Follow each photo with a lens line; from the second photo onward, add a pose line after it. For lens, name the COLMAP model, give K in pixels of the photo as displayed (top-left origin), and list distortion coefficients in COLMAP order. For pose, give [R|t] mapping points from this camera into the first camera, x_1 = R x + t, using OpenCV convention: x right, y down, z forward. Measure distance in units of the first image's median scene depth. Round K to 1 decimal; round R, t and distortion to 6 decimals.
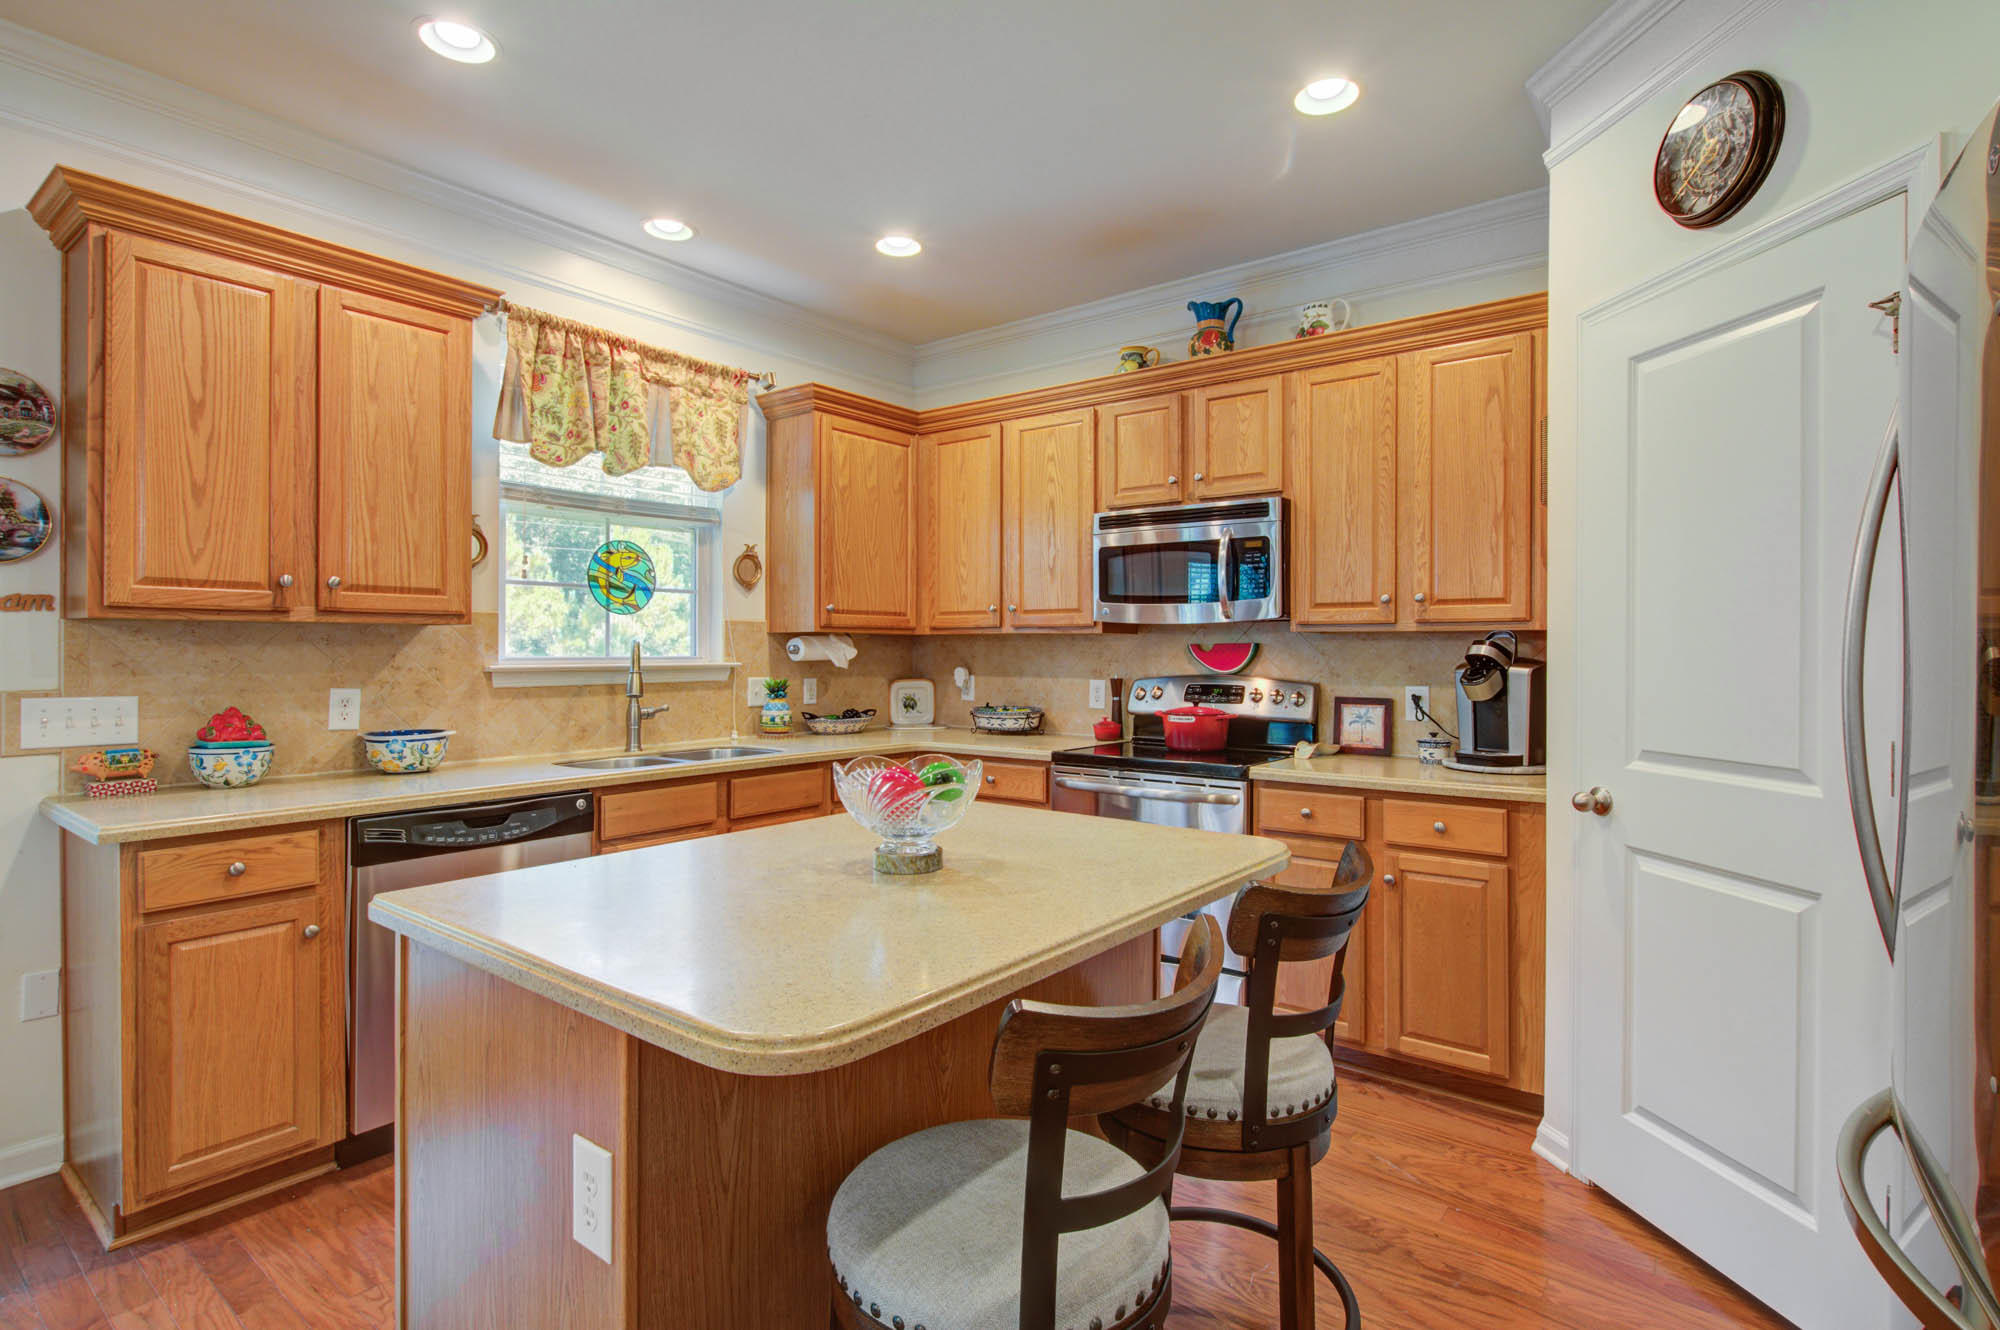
lens RADIAL K [[970.3, 0, 1008.8], [0, 970.3, 648.6], [0, 0, 1]] dist [-0.001076, 0.000021]
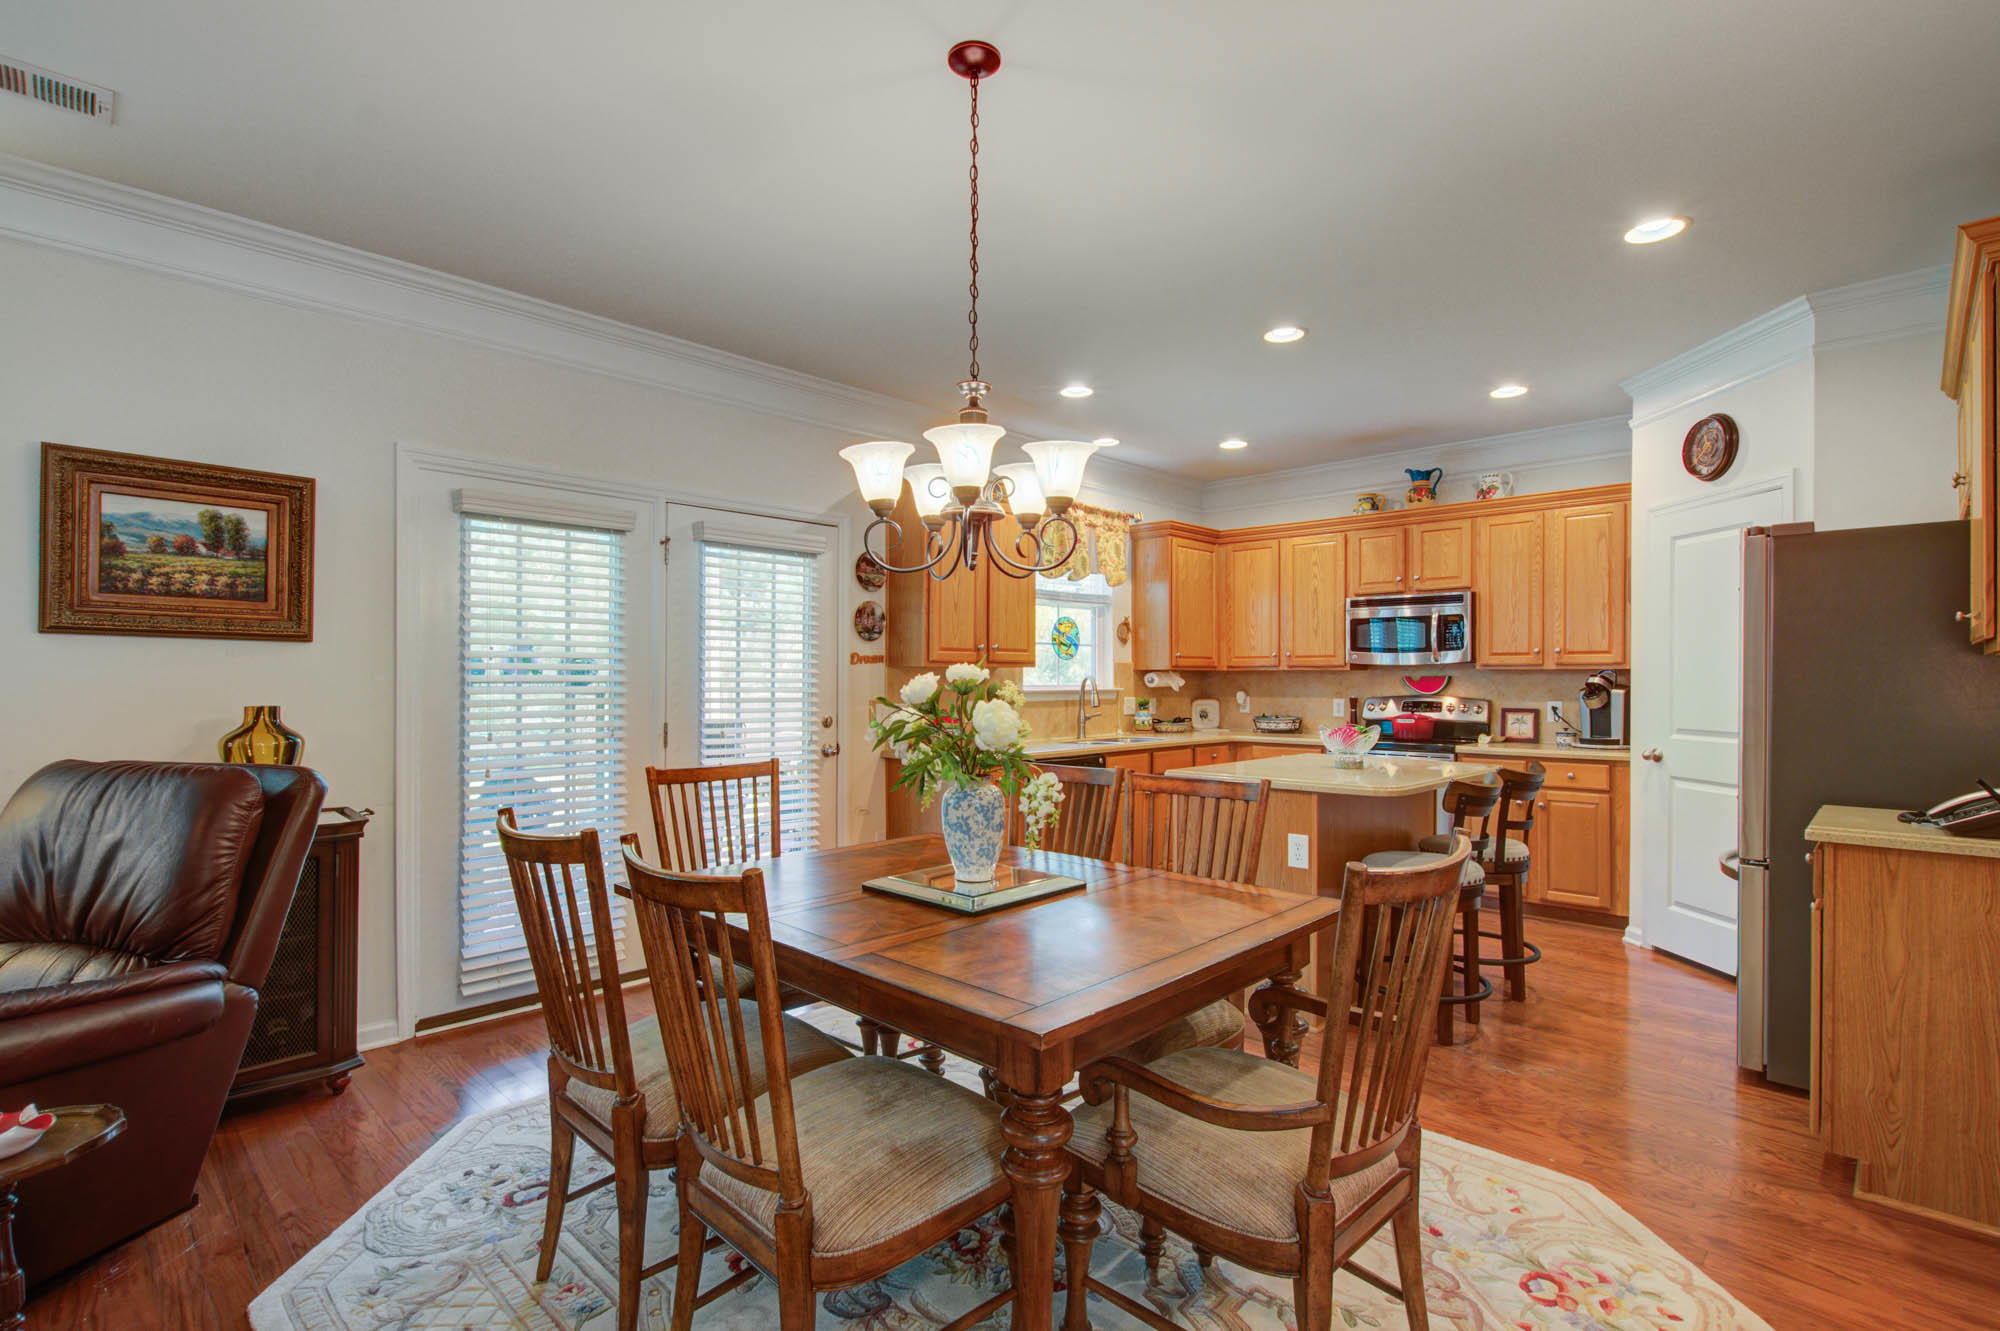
lens RADIAL K [[942.6, 0, 997.6], [0, 942.6, 681.5], [0, 0, 1]] dist [-0.002697, -0.000116]
pose [[0.993332, -0.001067, -0.115288, -0.342626], [0.001439, 0.999994, 0.003148, -0.002472], [0.115284, -0.003293, 0.993327, -0.717542]]
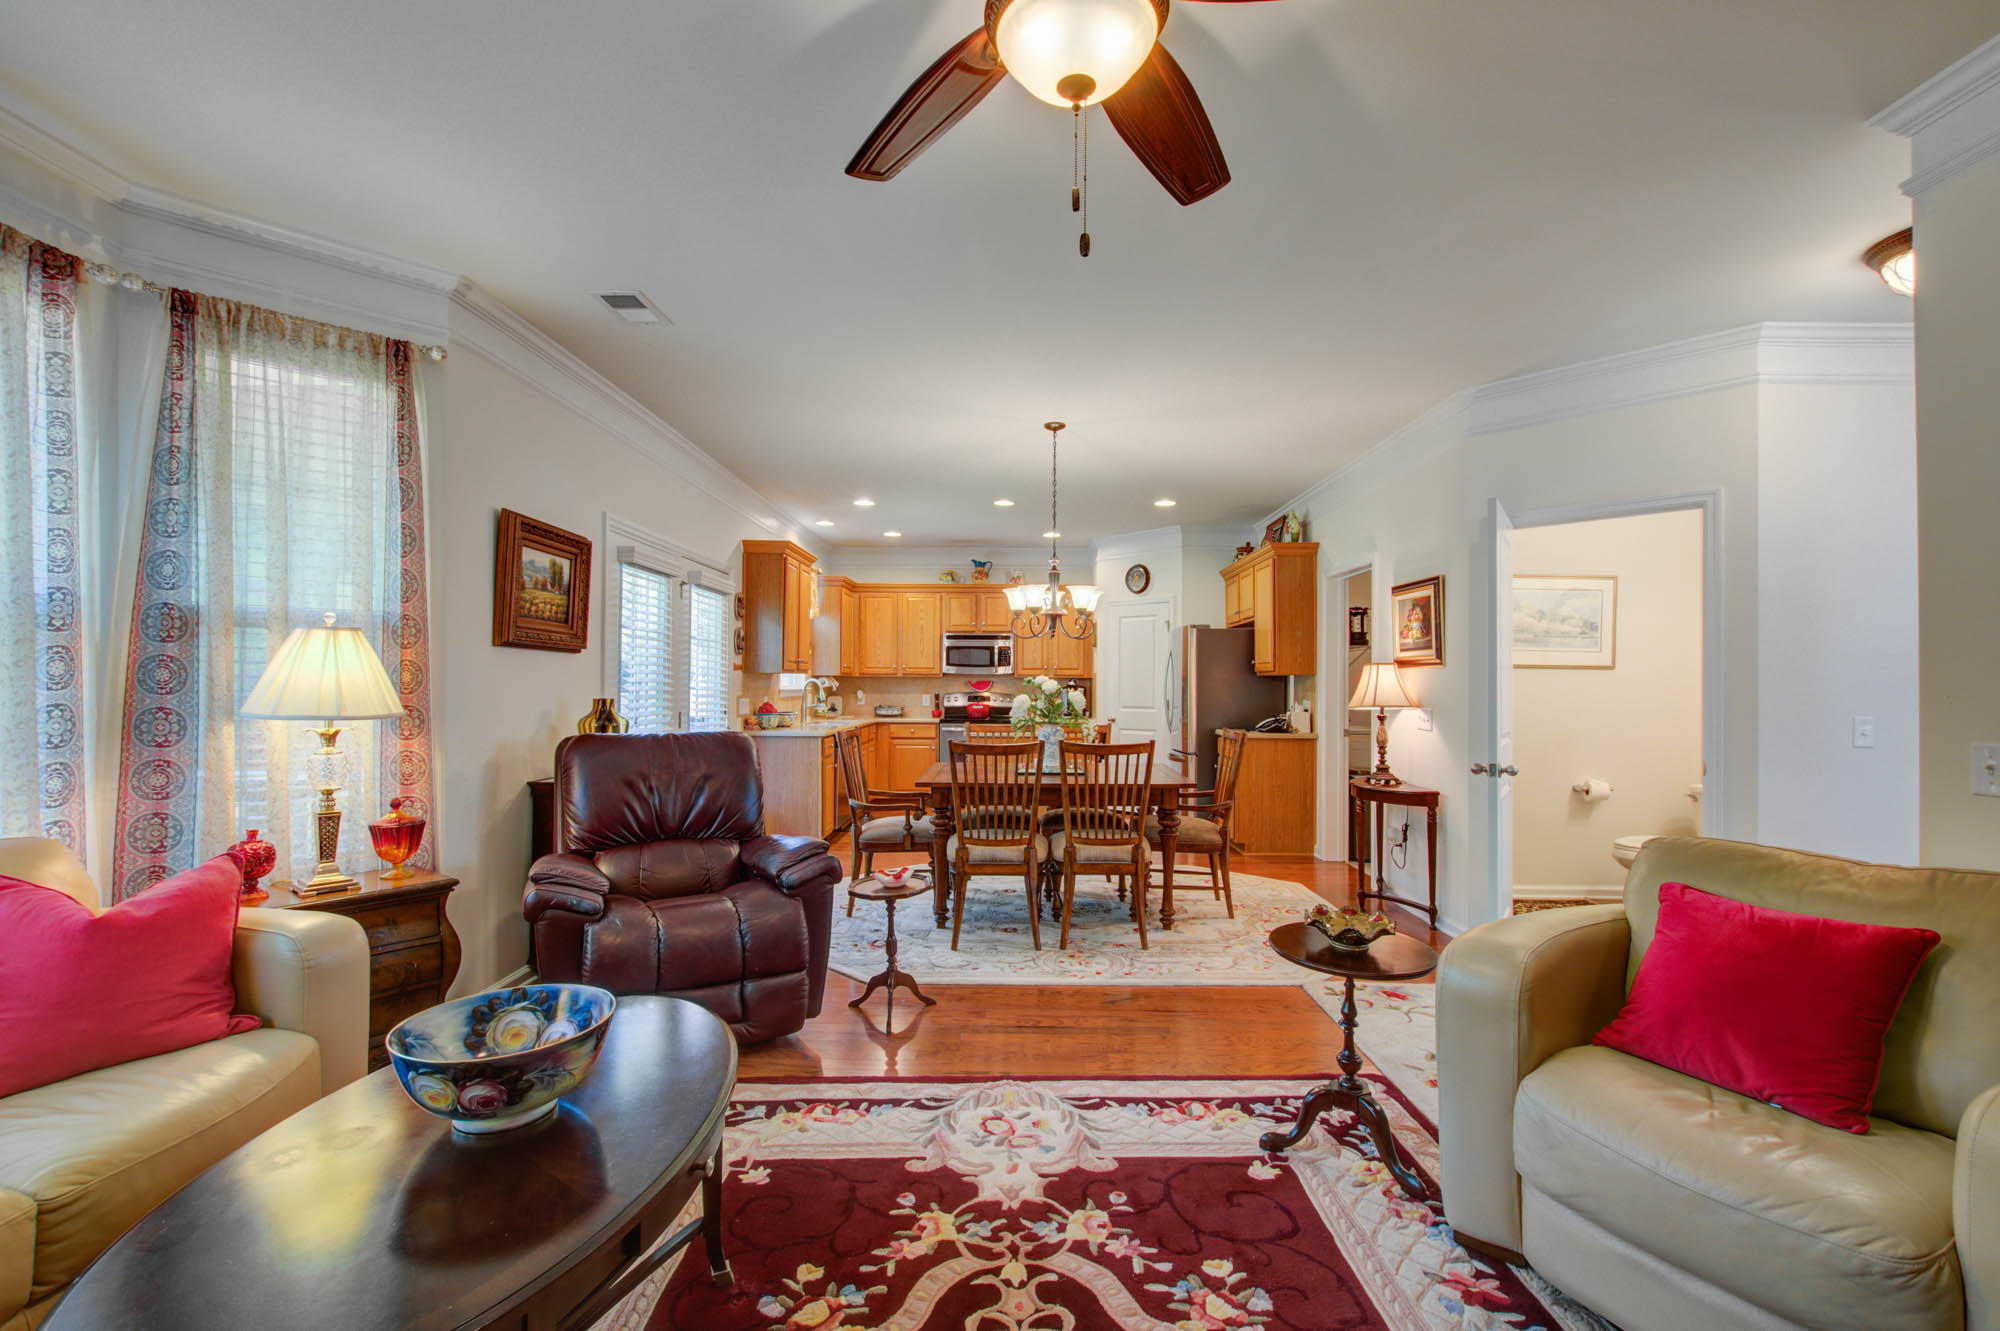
lens RADIAL K [[883.2, 0, 1003.1], [0, 883.2, 673.5], [0, 0, 1]] dist [0.003629, 0.000195]
pose [[0.802184, 0.008032, 0.597023, -1.361316], [-0.002721, 0.999948, -0.009796, -0.001627], [-0.597071, 0.006233, 0.802164, -1.188343]]
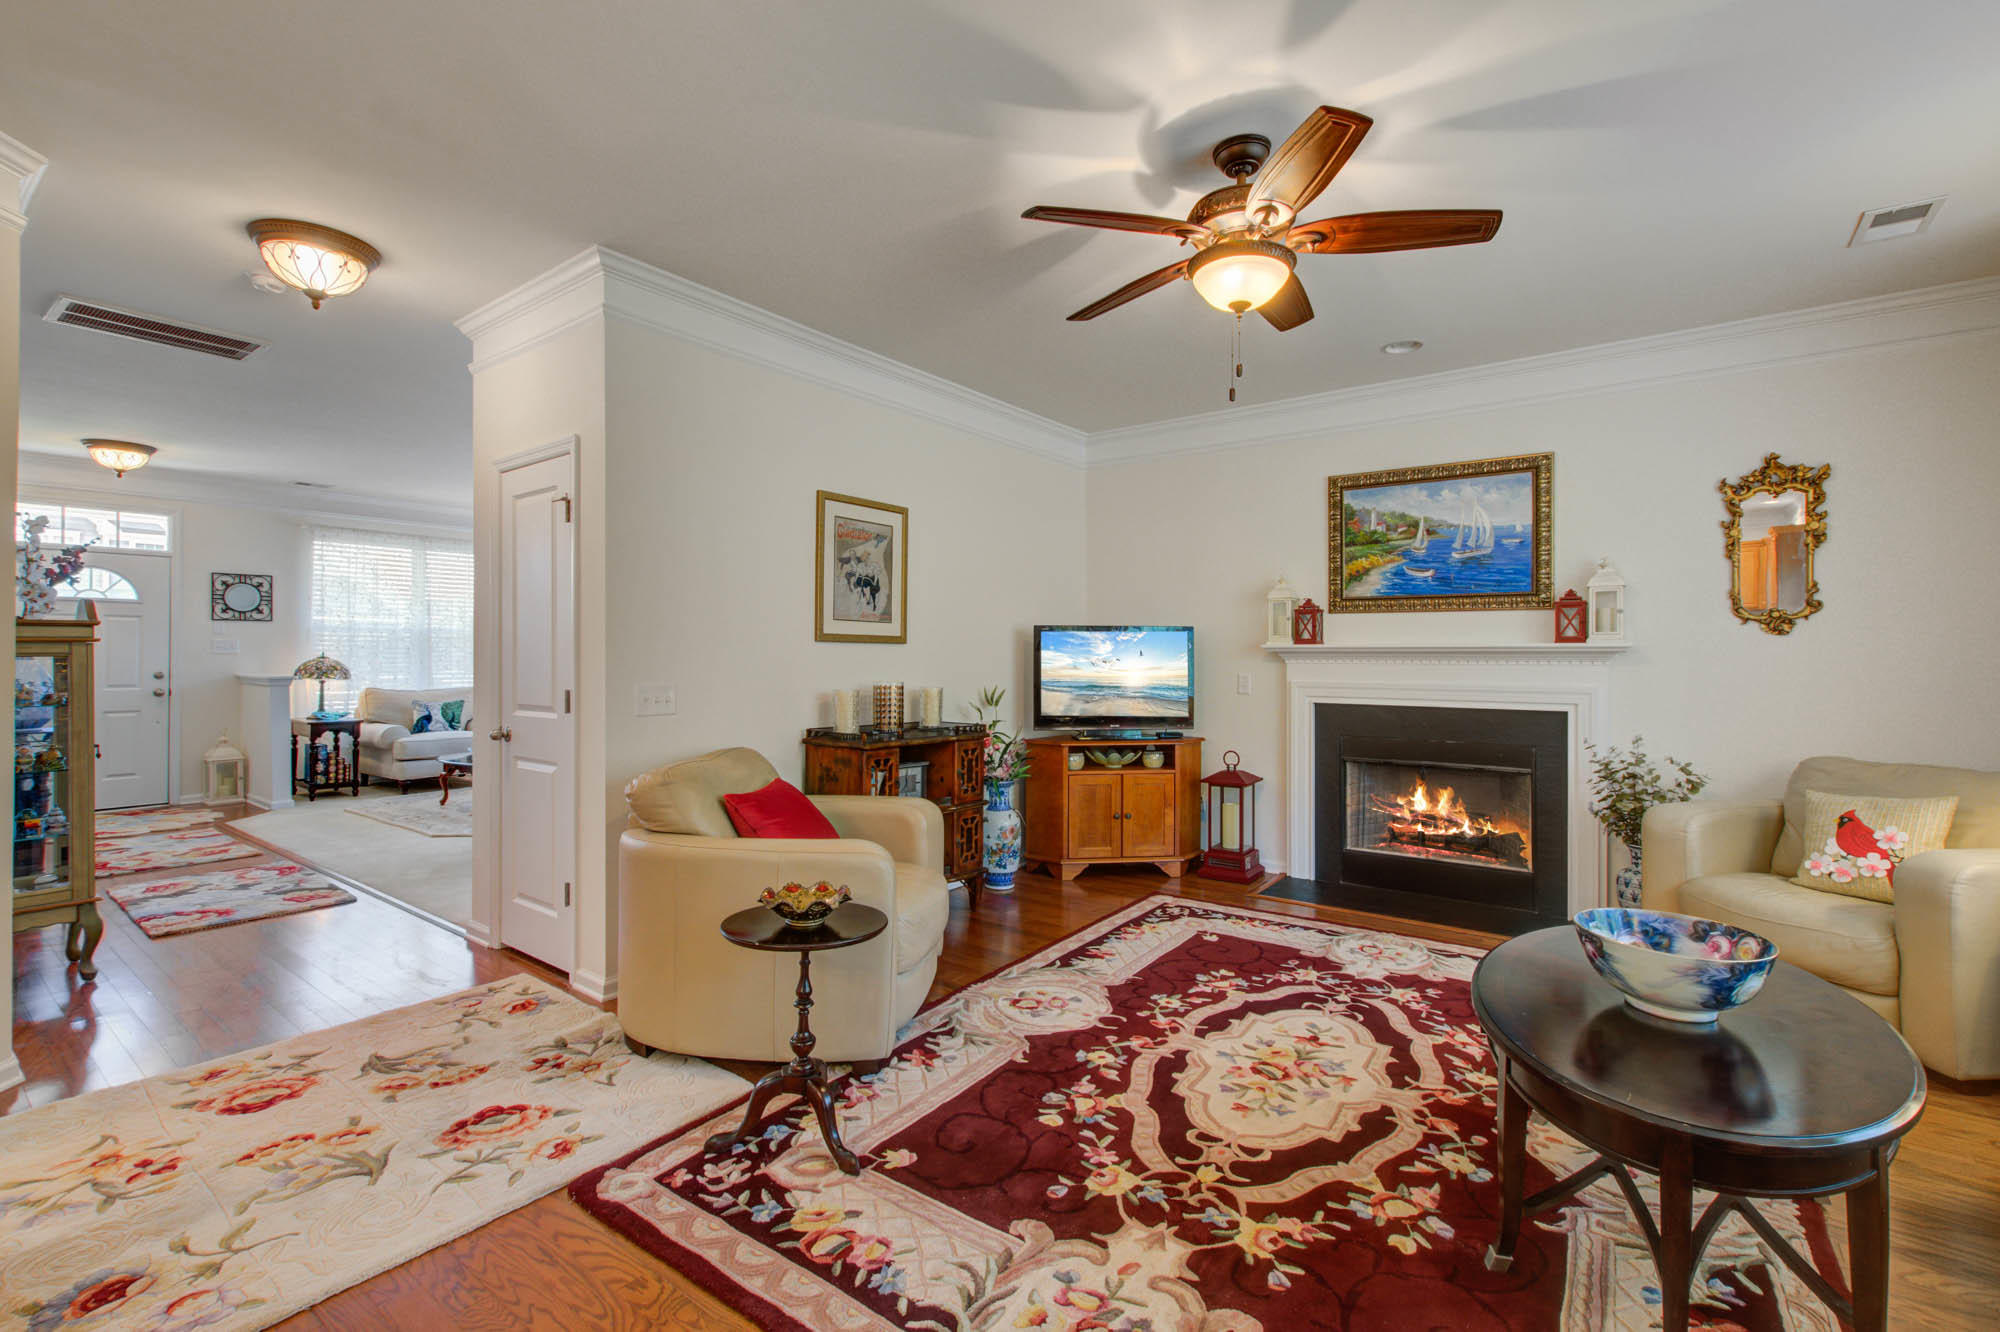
lens RADIAL K [[867.3, 0, 1001.0], [0, 867.3, 640.4], [0, 0, 1]] dist [0.000569, -0.000566]
pose [[-0.999967, -0.004474, -0.006710, -0.878048], [-0.004365, 0.999859, -0.016200, -0.000379], [0.006782, -0.016171, -0.999846, -0.144536]]
